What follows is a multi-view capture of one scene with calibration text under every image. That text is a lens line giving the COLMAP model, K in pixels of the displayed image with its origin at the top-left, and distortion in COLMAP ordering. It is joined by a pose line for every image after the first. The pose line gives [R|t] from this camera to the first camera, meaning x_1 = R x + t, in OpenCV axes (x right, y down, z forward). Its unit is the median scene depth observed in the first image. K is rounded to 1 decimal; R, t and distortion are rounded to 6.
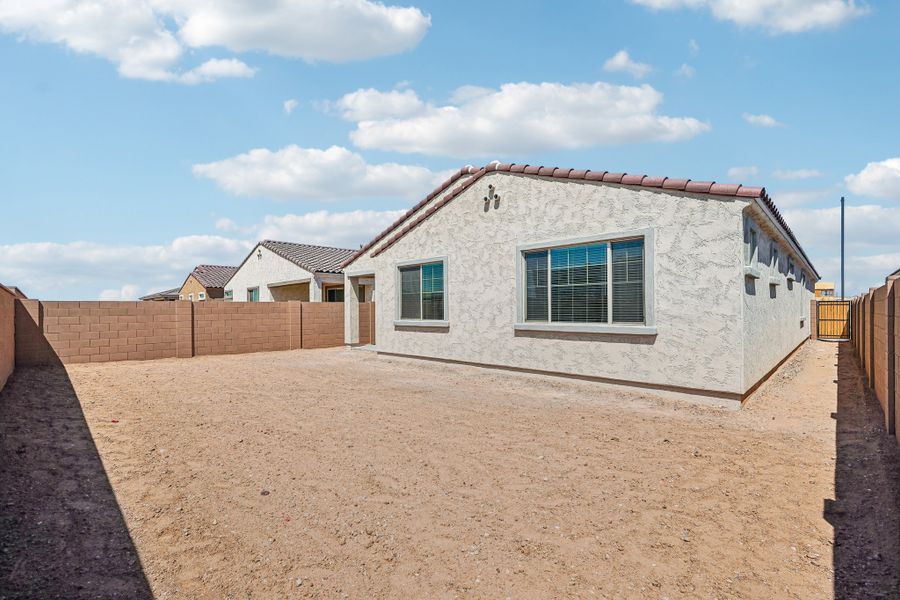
lens RADIAL K [[399.5, 0, 450.3], [0, 399.5, 303.3], [0, 0, 1]] dist [-0.009556, 0.000166]
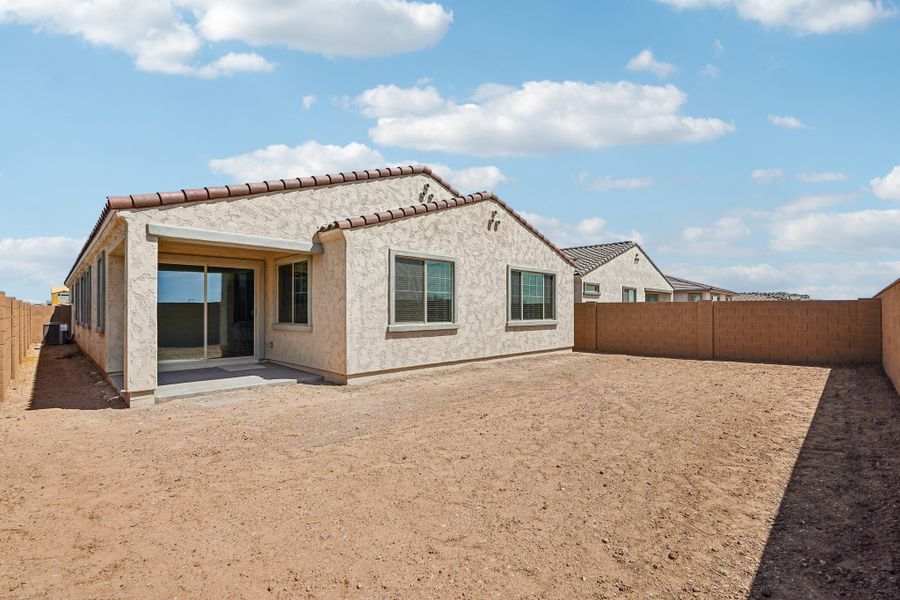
lens RADIAL K [[407.3, 0, 450.0], [0, 407.3, 300.0], [0, 0, 1]] dist [0.000168, 0.000072]
pose [[0.011194, 0.033359, 0.999381, -1.248371], [-0.016428, 0.999315, -0.033172, 0.025790], [-0.999802, -0.016047, 0.011734, 1.212086]]
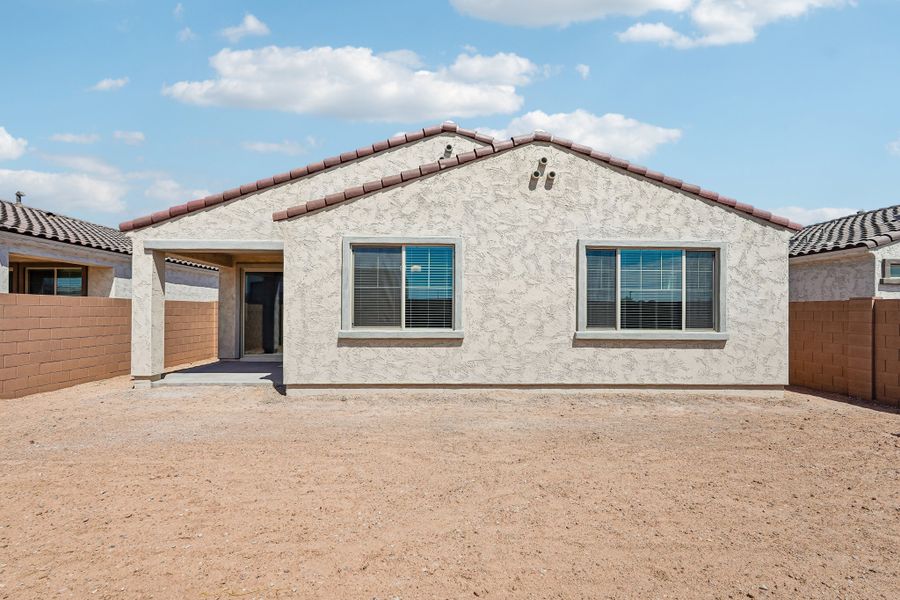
lens RADIAL K [[399.5, 0, 450.3], [0, 399.5, 303.3], [0, 0, 1]] dist [-0.009556, 0.000166]
pose [[0.693156, 0.029495, 0.720184, -0.640569], [-0.023274, 0.999557, -0.018535, 0.013011], [-0.720412, -0.003914, 0.693535, 0.628225]]
